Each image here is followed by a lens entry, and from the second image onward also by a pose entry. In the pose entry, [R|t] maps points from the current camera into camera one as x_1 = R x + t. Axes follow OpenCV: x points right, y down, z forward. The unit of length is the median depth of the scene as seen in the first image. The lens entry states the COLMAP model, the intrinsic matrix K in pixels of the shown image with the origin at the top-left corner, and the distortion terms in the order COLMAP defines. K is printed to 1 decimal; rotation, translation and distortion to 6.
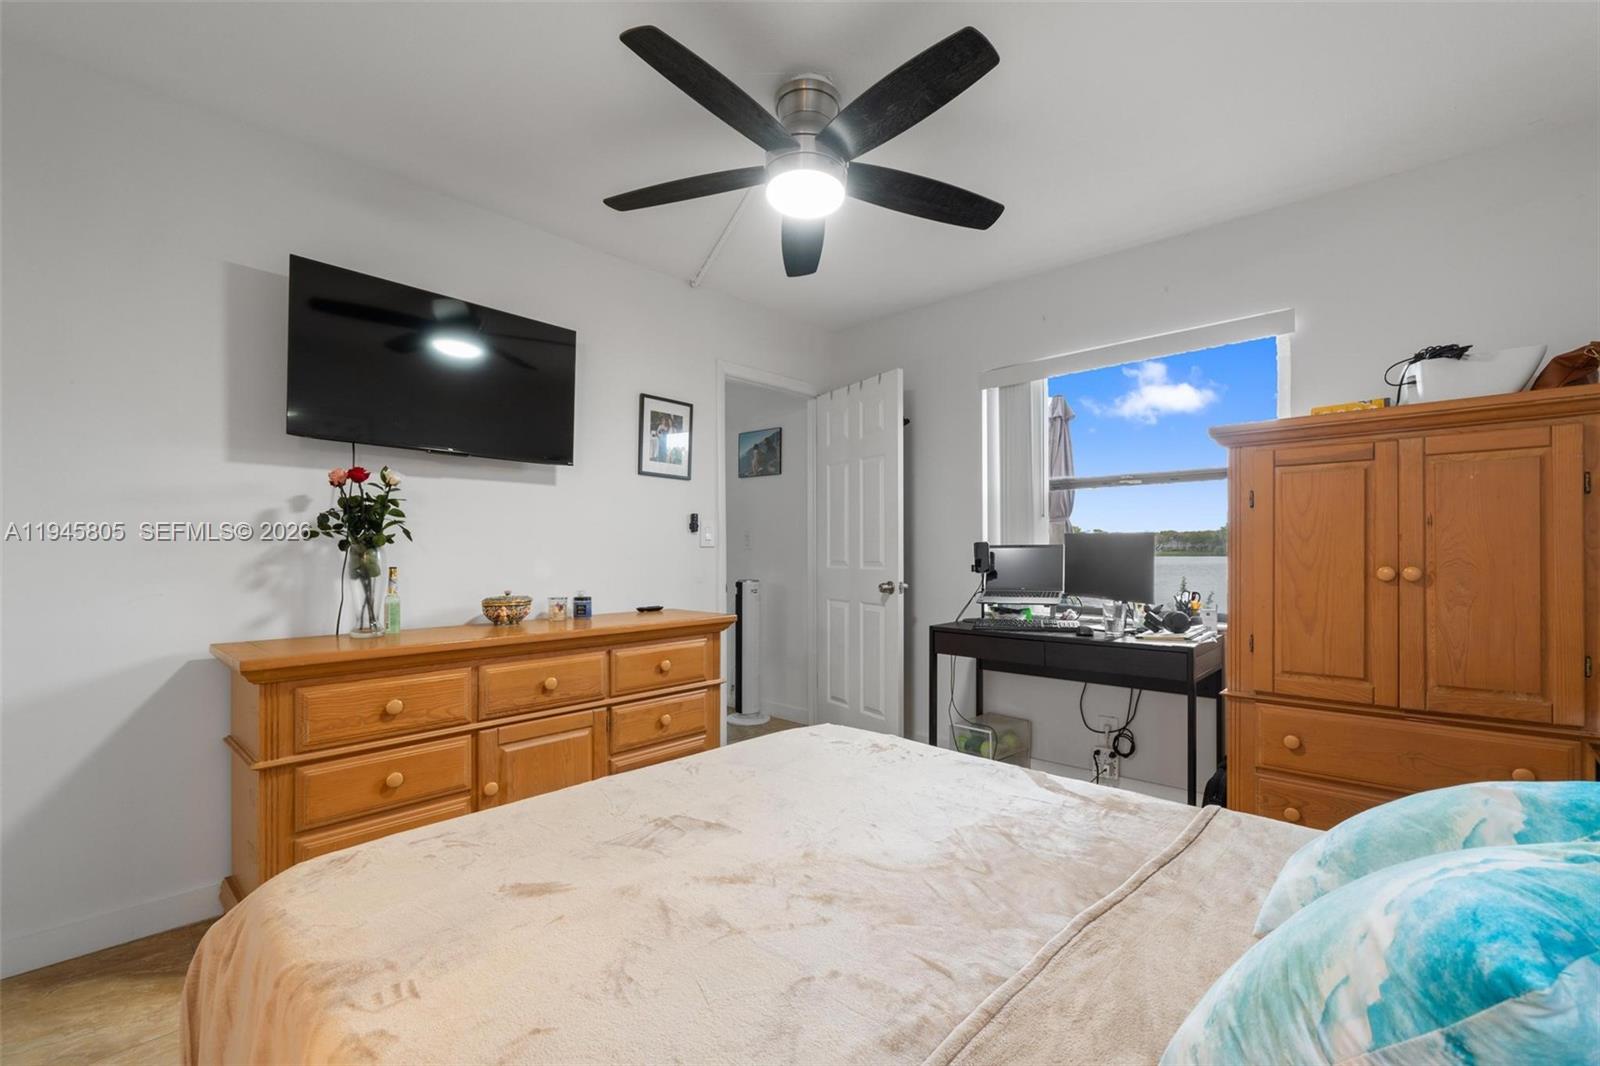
lens RADIAL K [[687.4, 0, 799.9], [0, 687.4, 555.7], [0, 0, 1]] dist [0.000076, 0.000052]
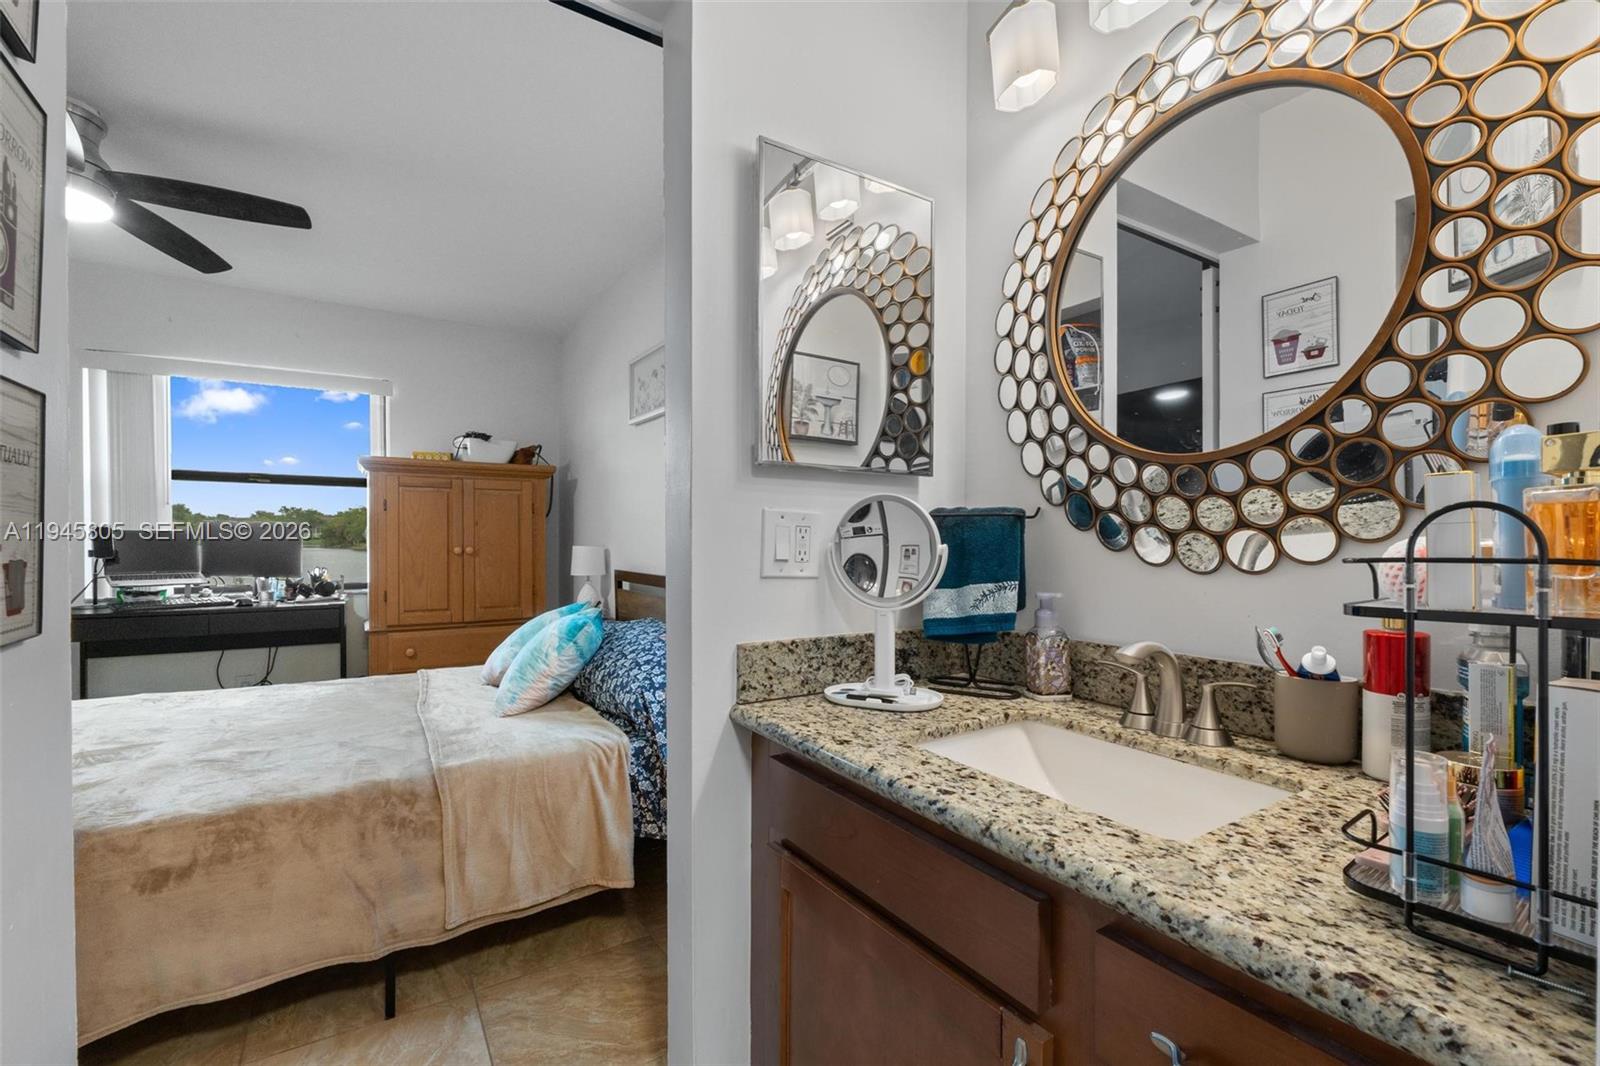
lens RADIAL K [[681.5, 0, 809.8], [0, 681.5, 544.5], [0, 0, 1]] dist [-0.002141, 0.000021]
pose [[0.246854, -0.001937, 0.969051, -0.646084], [0.001458, 0.999998, 0.001628, 0.007614], [-0.969052, 0.001011, 0.246856, -0.348141]]
